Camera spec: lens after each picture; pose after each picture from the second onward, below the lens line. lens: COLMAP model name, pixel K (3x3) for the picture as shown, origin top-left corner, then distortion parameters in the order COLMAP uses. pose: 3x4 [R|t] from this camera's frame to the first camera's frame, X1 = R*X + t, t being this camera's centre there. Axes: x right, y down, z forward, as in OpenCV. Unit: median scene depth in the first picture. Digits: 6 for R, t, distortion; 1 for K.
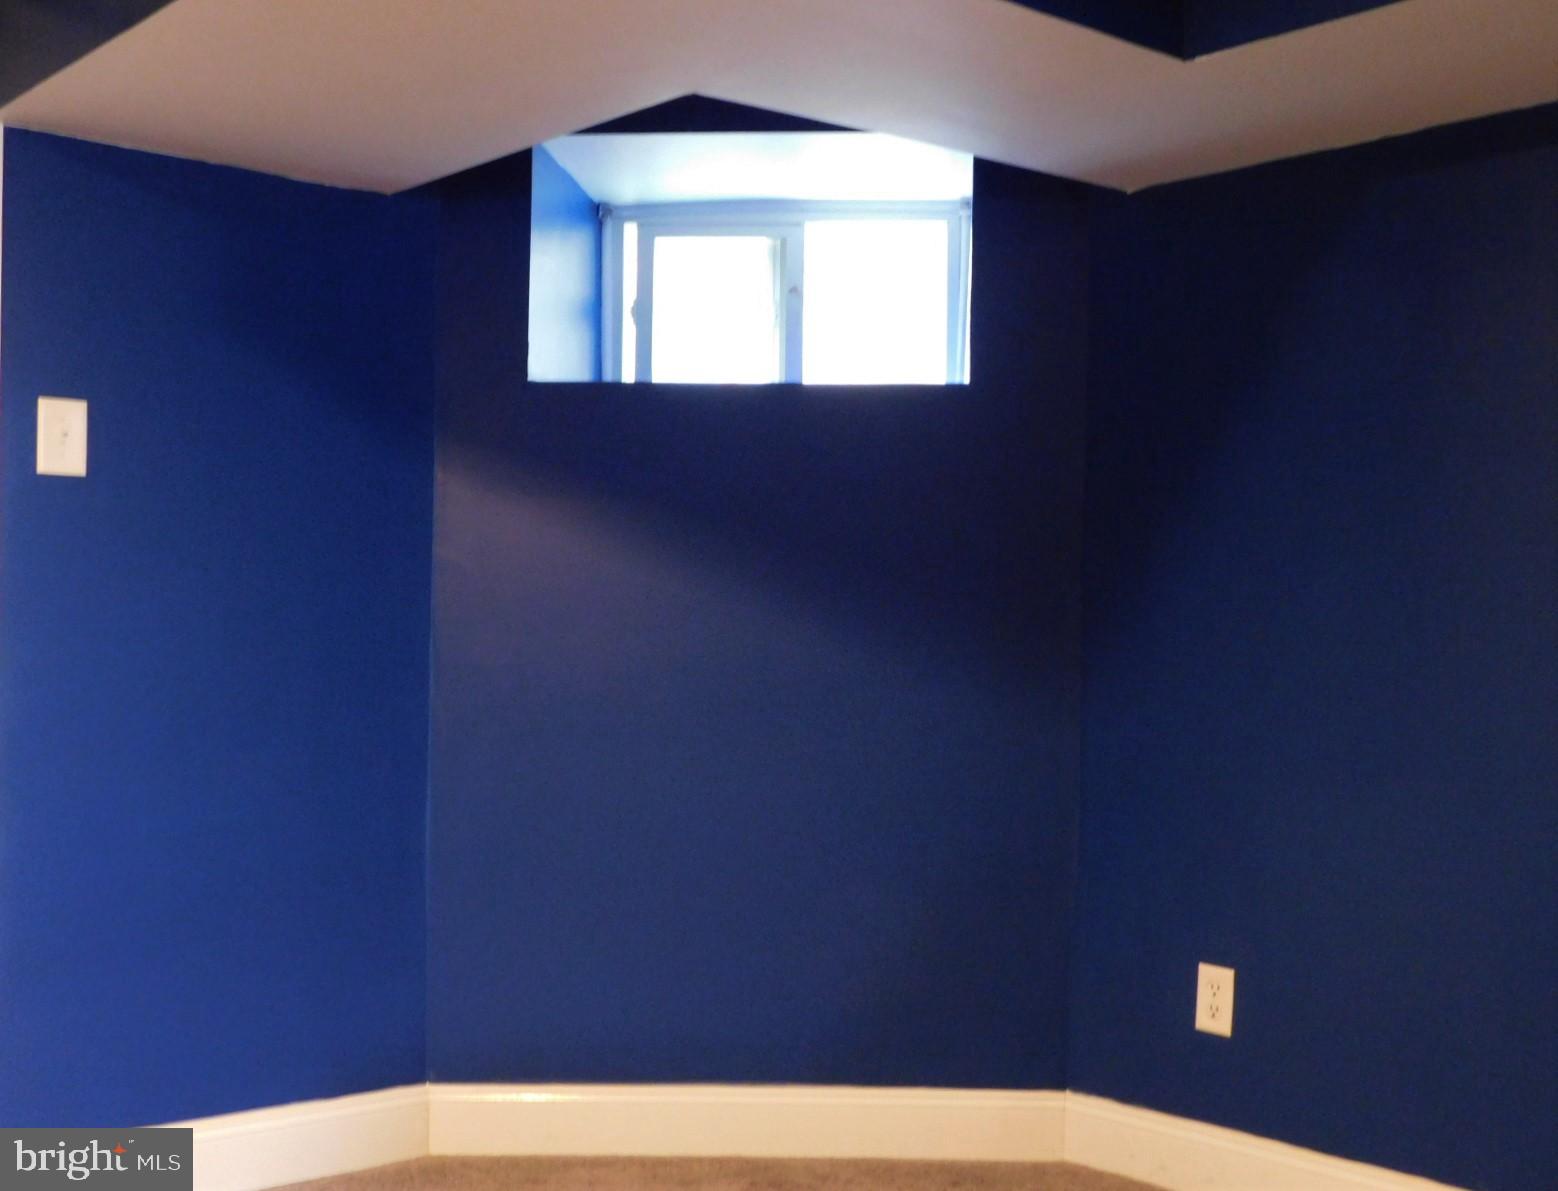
lens RADIAL K [[1874.5, 0, 779.0], [0, 1874.5, 595.5], [0, 0, 1]] dist [0.009710, 0.010819]
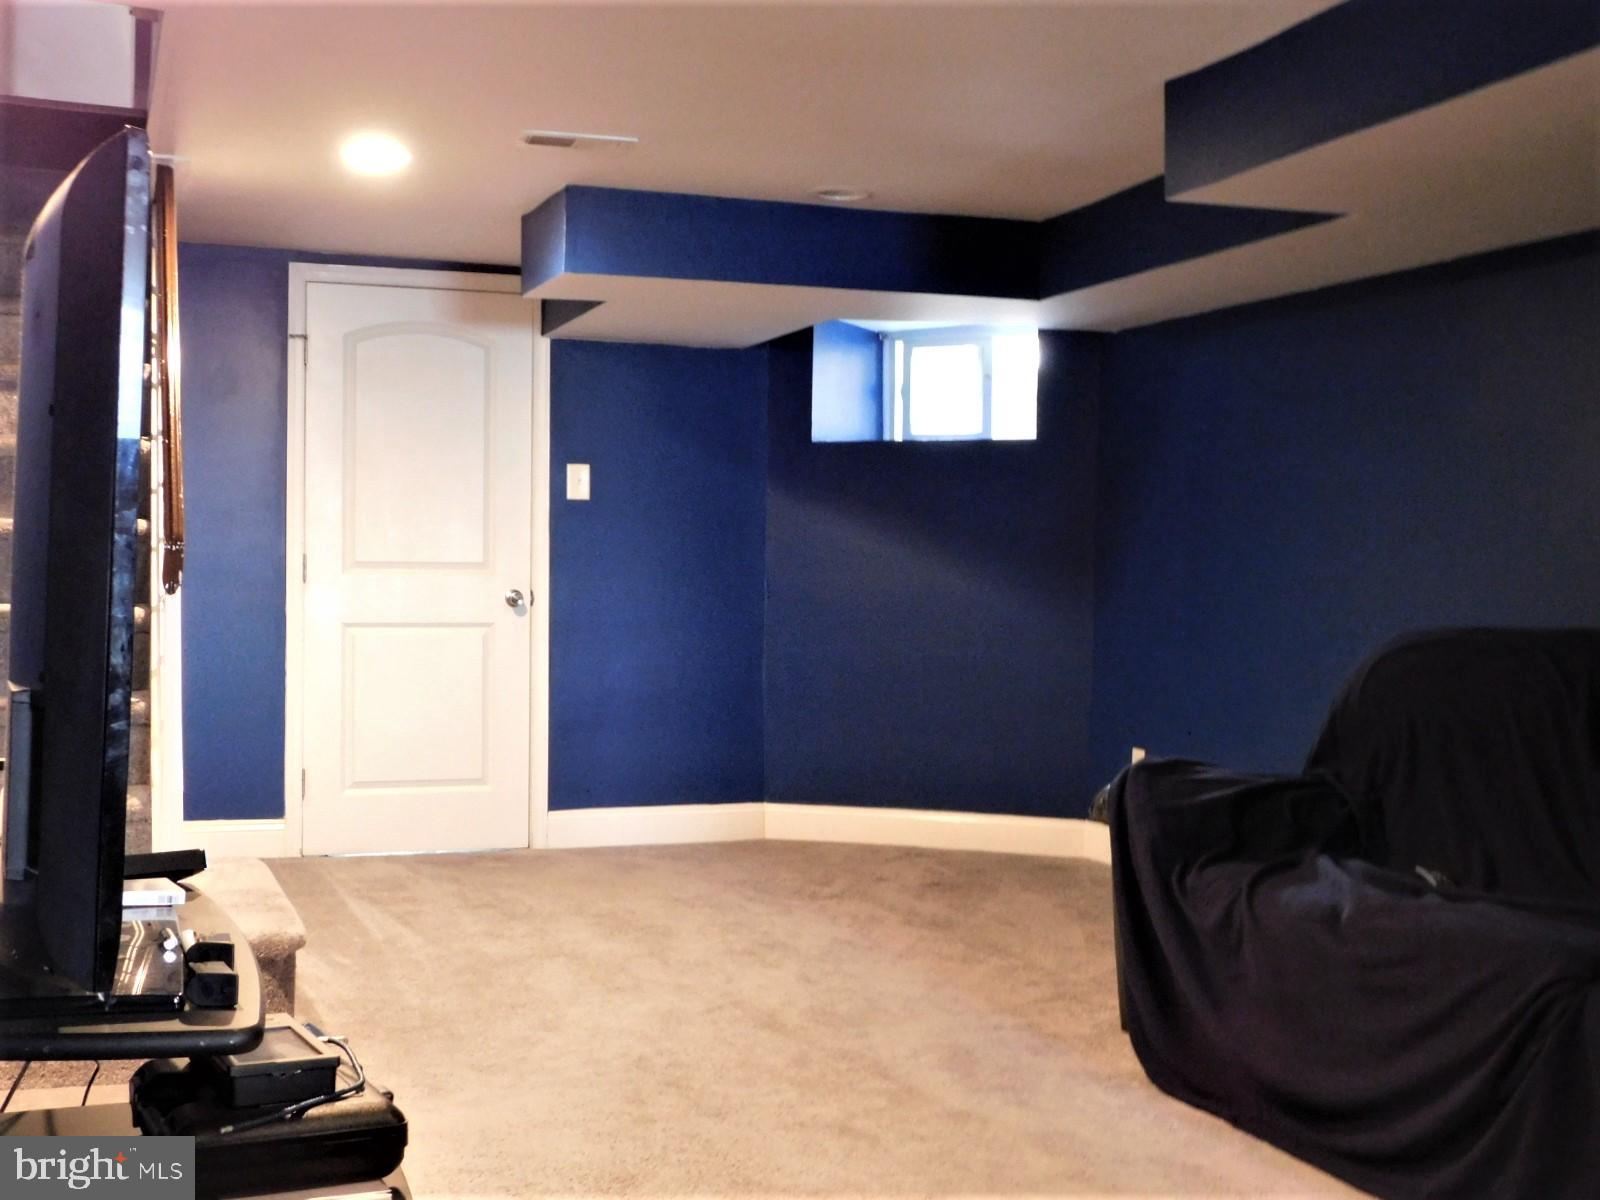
lens RADIAL K [[1854.3, 0, 800.0], [0, 1854.3, 600.0], [0, 0, 1]] dist [-0.018124, -0.008616]
pose [[0.933550, 0.004760, -0.358416, 0.470098], [0.006834, 0.999494, 0.031073, -0.009594], [0.358382, -0.031458, 0.933045, -0.684851]]
